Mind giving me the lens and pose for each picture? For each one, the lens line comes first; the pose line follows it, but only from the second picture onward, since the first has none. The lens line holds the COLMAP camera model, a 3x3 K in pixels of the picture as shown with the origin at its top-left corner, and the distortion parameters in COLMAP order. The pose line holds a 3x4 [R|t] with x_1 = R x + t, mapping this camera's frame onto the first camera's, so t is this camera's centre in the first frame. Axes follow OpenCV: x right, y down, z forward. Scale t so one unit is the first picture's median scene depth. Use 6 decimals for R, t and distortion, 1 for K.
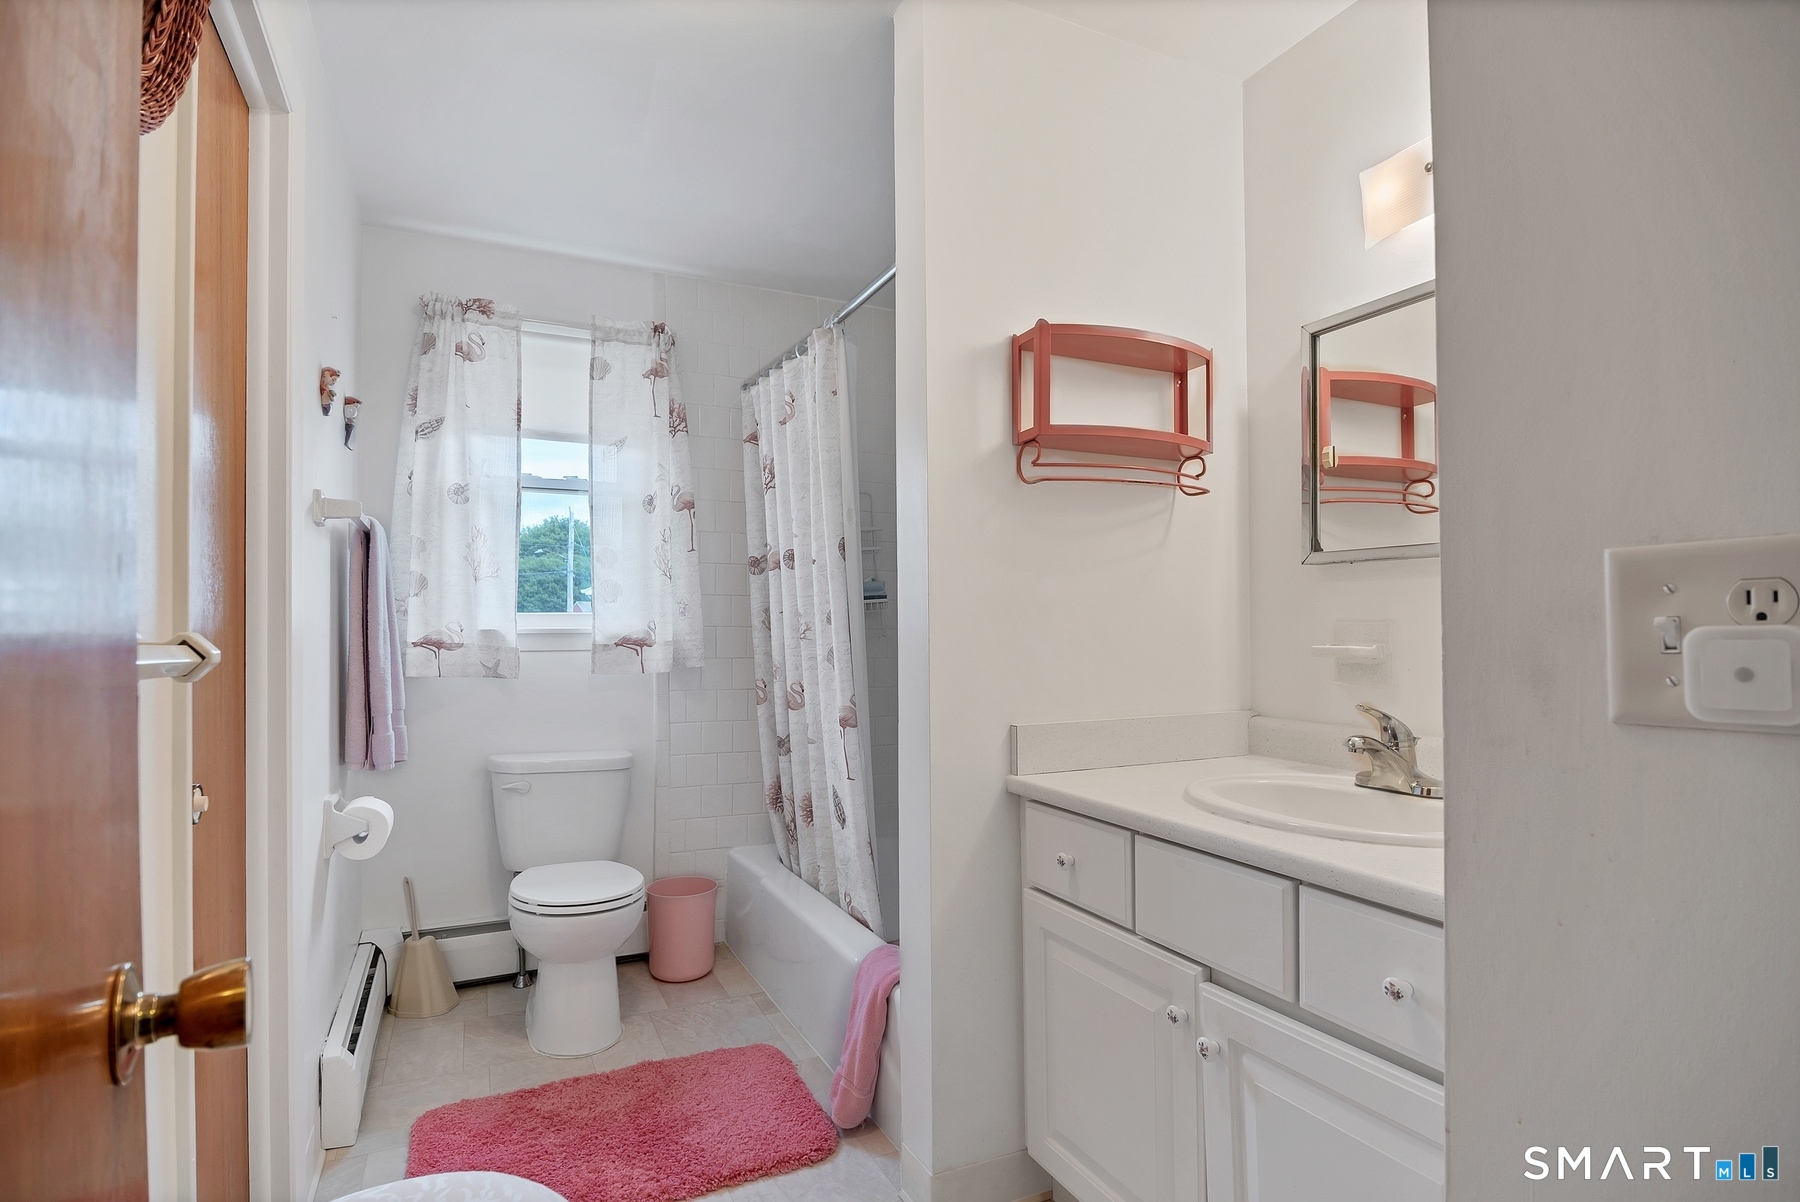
lens RADIAL K [[890.7, 0, 906.5], [0, 890.7, 611.0], [0, 0, 1]] dist [-0.002765, -0.008090]
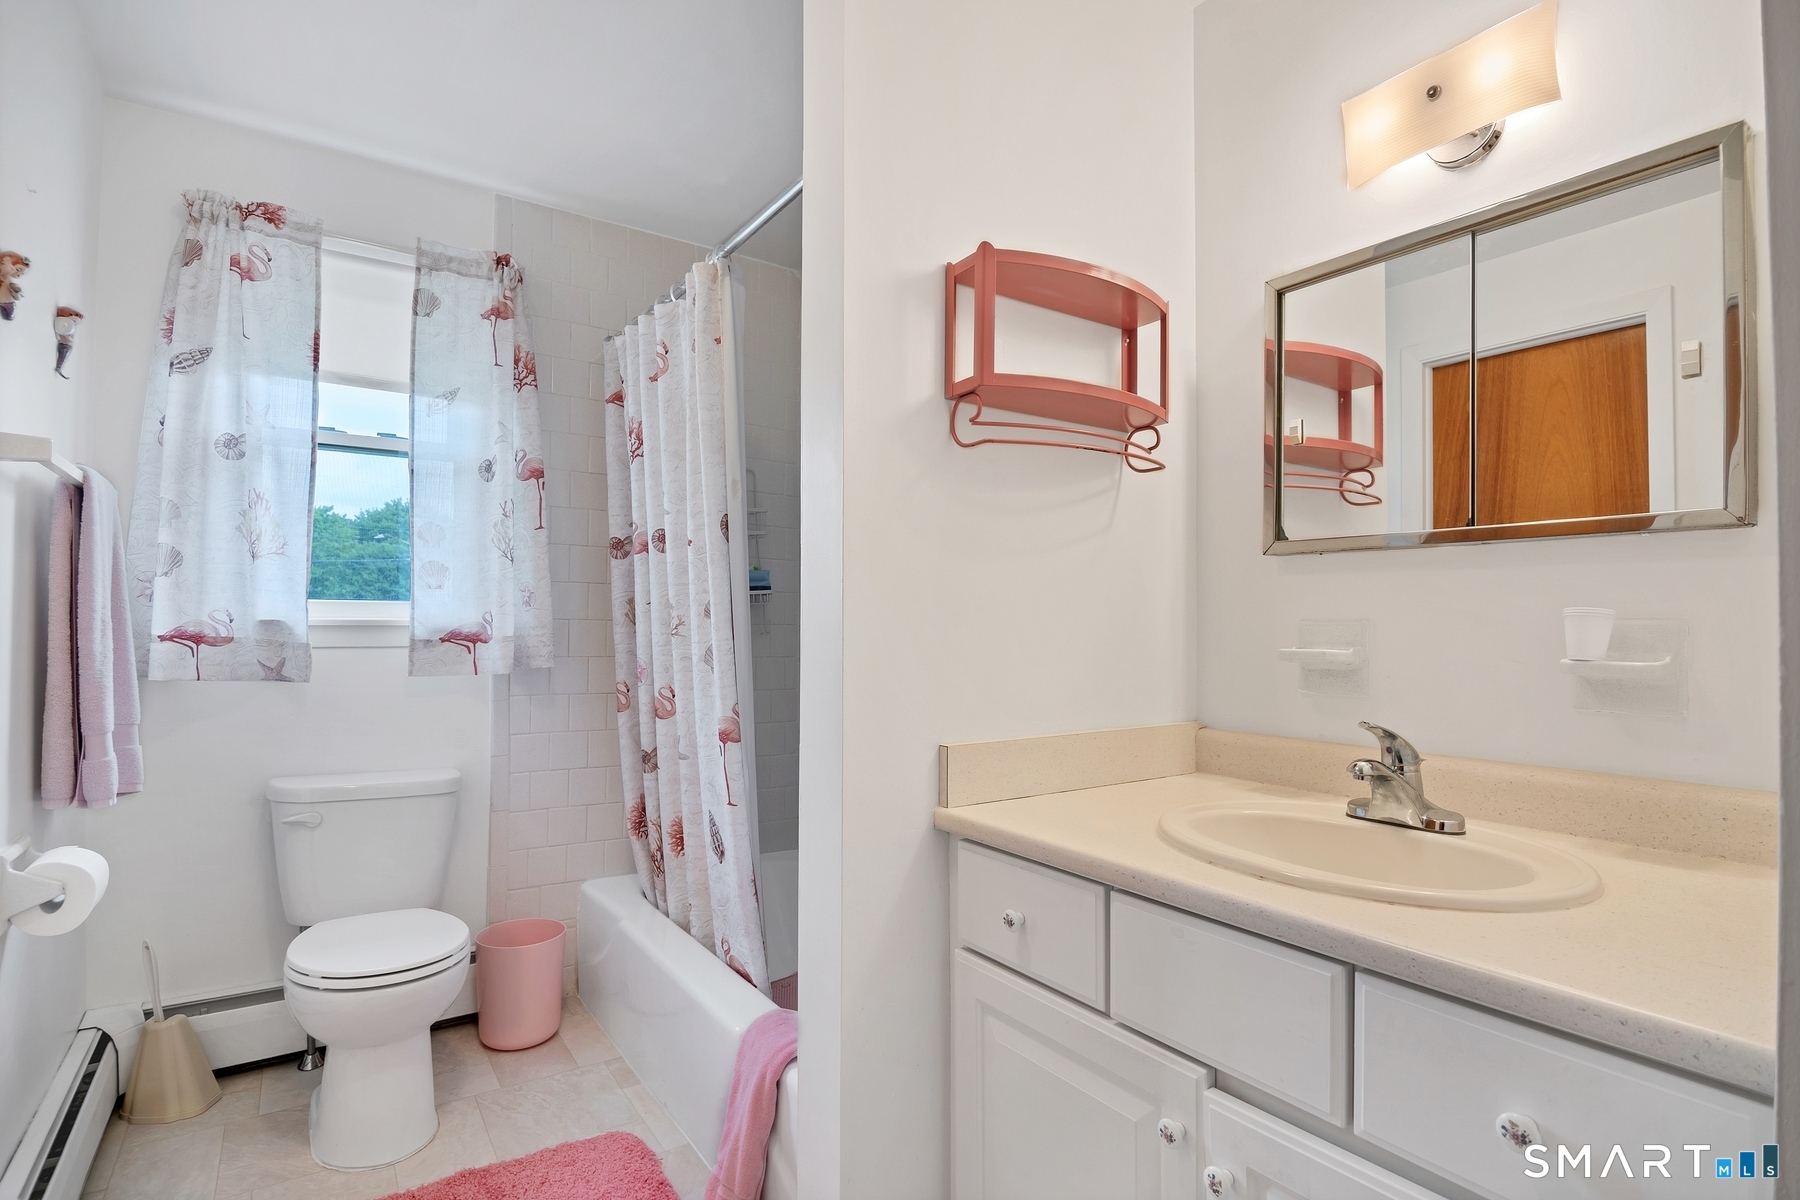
lens RADIAL K [[890.7, 0, 886.7], [0, 890.7, 602.9], [0, 0, 1]] dist [-0.002765, -0.008090]
pose [[0.992378, 0.012720, 0.122571, -0.024875], [-0.012175, 0.999912, -0.005188, 0.003374], [-0.122626, 0.003657, 0.992446, 0.166473]]
